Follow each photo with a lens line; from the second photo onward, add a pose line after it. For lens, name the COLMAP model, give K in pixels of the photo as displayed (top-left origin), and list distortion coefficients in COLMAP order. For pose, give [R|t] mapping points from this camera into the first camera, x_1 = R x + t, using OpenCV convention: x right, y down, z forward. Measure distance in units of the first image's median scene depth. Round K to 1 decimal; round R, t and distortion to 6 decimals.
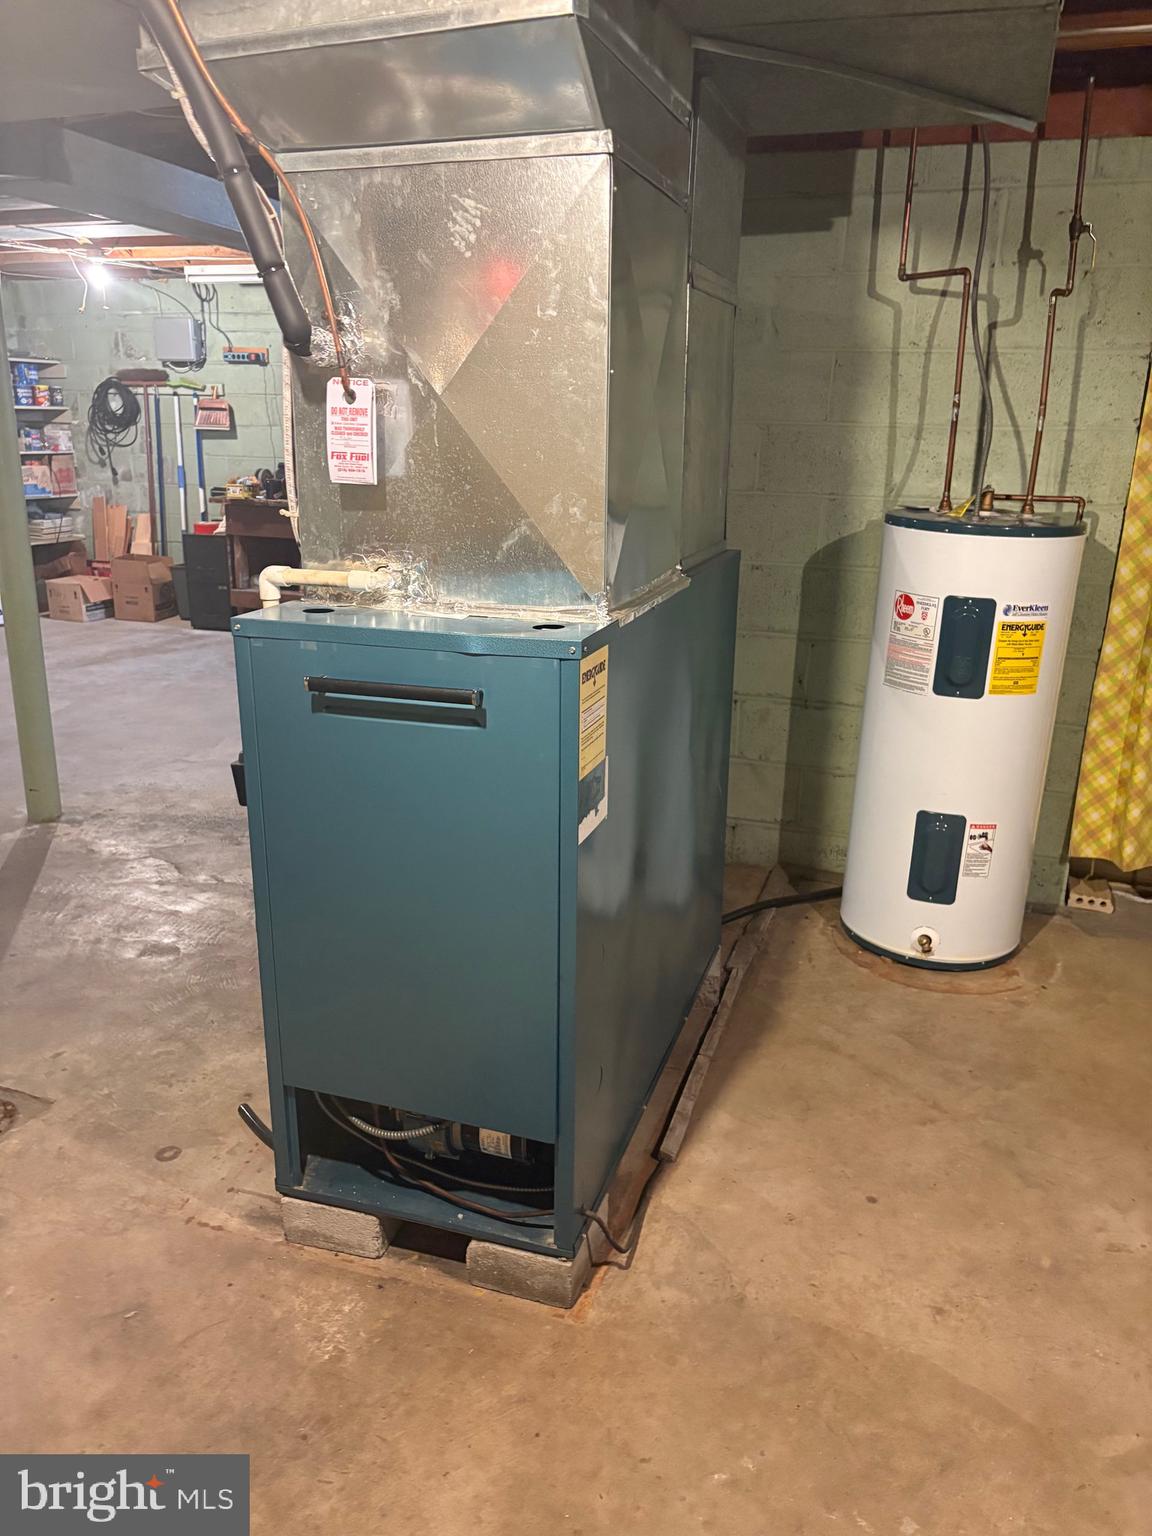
lens RADIAL K [[1159.8, 0, 576.0], [0, 1159.8, 768.0], [0, 0, 1]] dist [-0.034697, 0.113485]
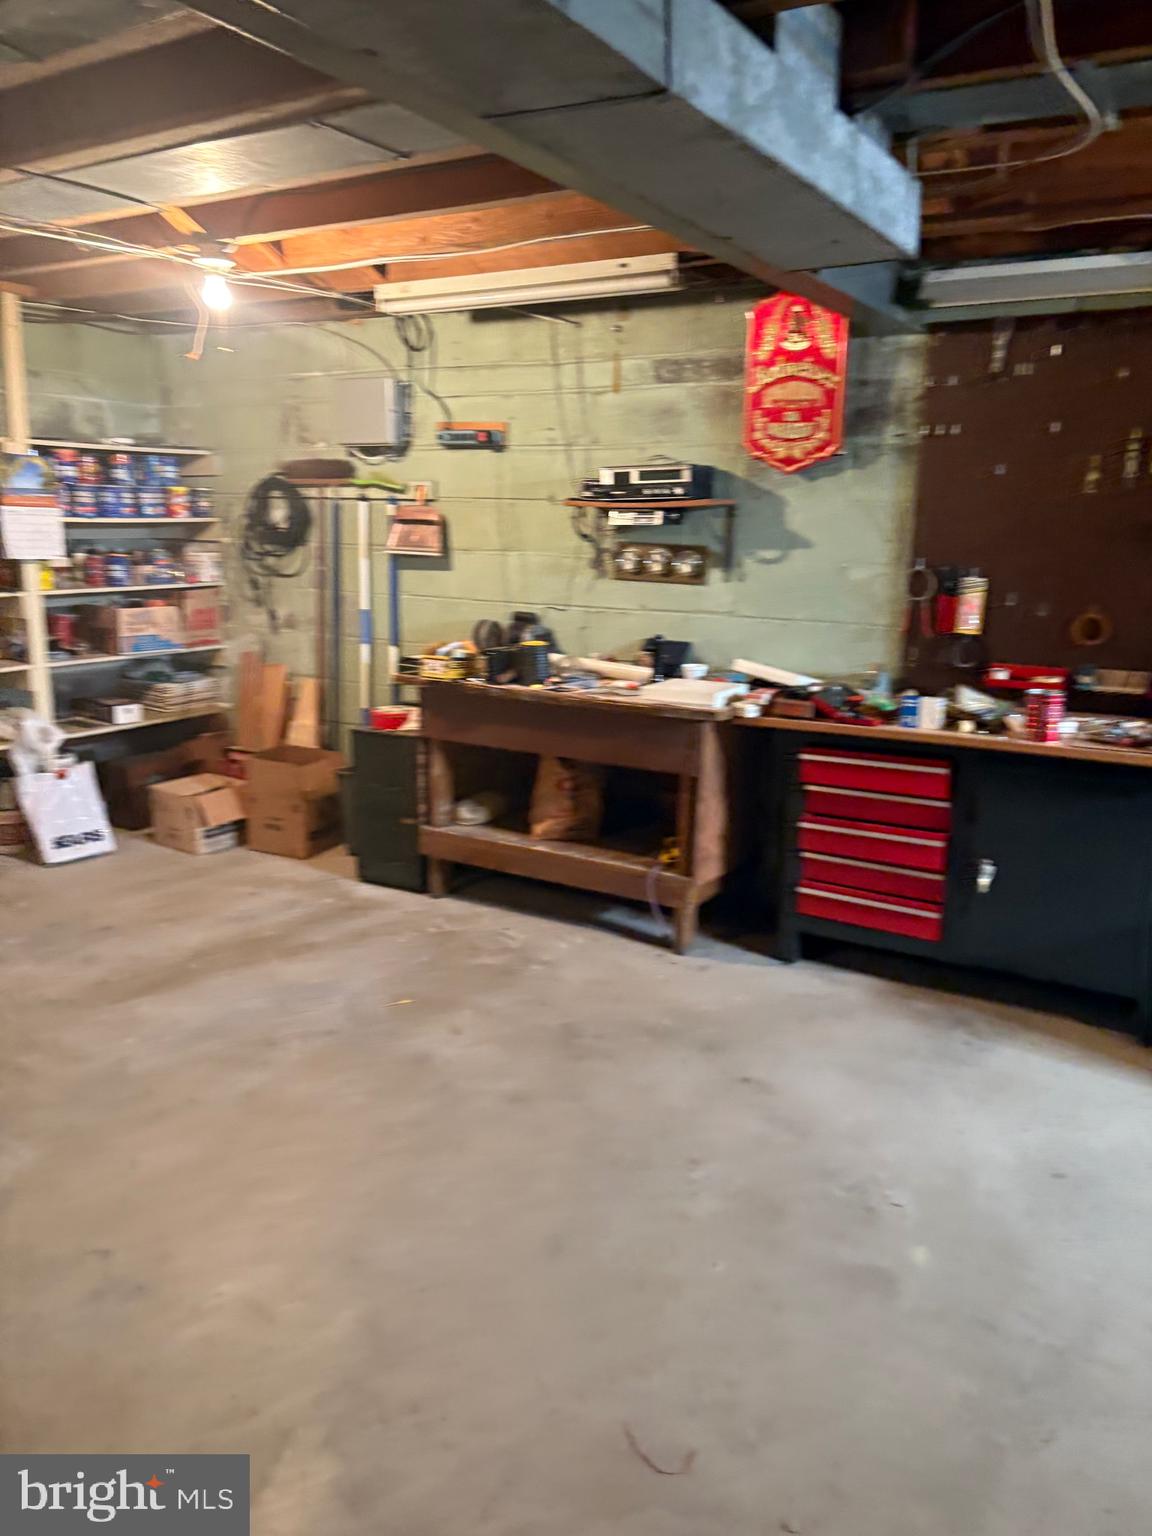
lens RADIAL K [[1159.8, 0, 576.0], [0, 1159.8, 768.0], [0, 0, 1]] dist [-0.034697, 0.113485]
pose [[0.977665, 0.044403, -0.205424, -0.097960], [-0.059108, 0.996067, -0.066009, -0.141984], [0.201685, 0.076677, 0.976444, 0.419734]]
